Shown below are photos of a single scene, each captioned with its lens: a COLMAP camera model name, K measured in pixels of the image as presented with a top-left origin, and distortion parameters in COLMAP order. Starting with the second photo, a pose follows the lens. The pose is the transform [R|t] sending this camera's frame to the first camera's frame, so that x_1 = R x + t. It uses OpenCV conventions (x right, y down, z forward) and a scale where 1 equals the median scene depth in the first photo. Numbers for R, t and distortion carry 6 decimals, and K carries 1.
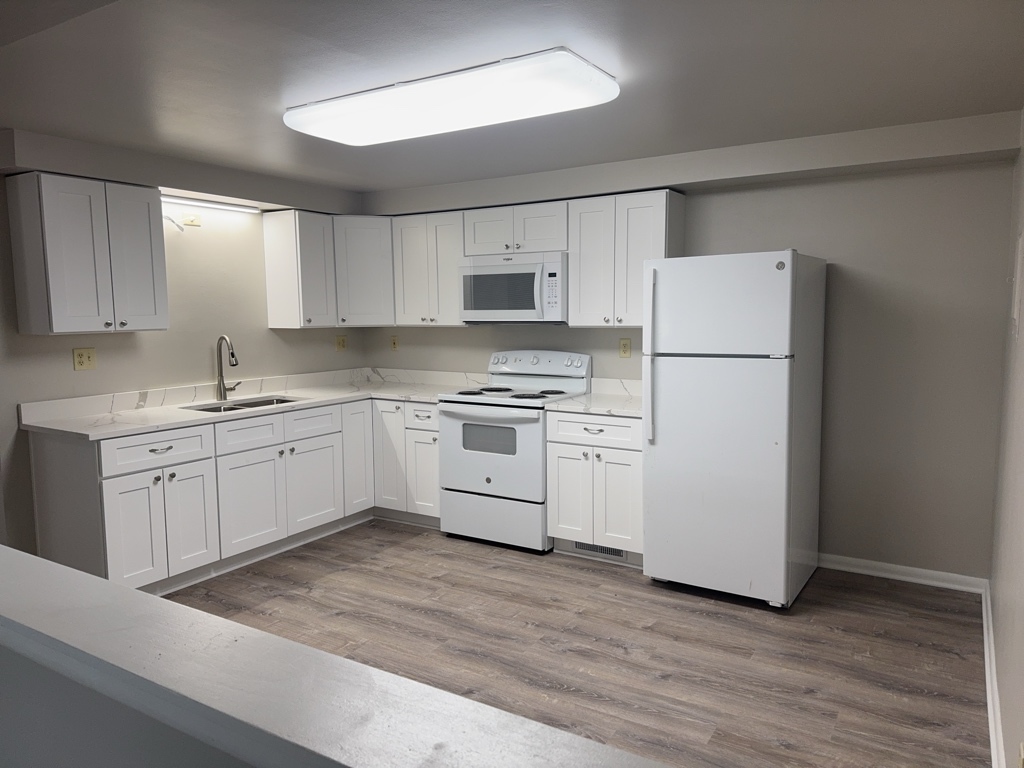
lens RADIAL K [[726.2, 0, 510.3], [0, 726.2, 379.1], [0, 0, 1]] dist [0.048529, -0.034413]
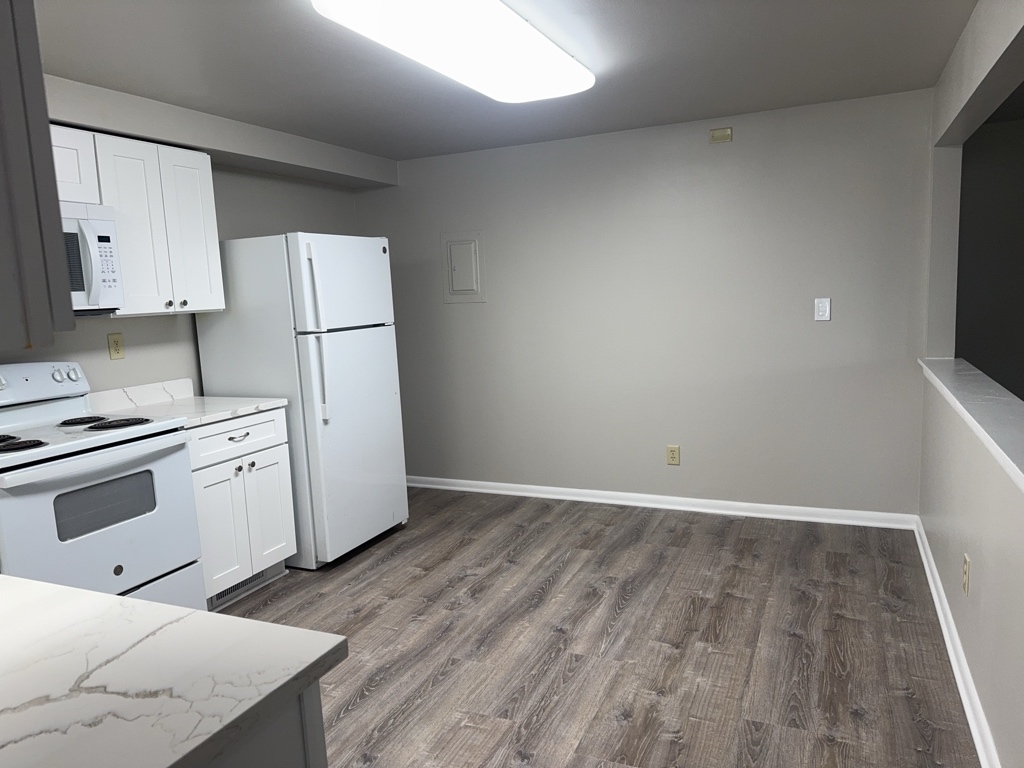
lens RADIAL K [[726.2, 0, 518.6], [0, 726.2, 385.9], [0, 0, 1]] dist [0.048529, -0.034413]
pose [[-0.155872, -0.112352, 0.981367, -0.868846], [0.142541, 0.980553, 0.134898, -0.061240], [-0.977439, 0.160911, -0.136826, 0.948210]]
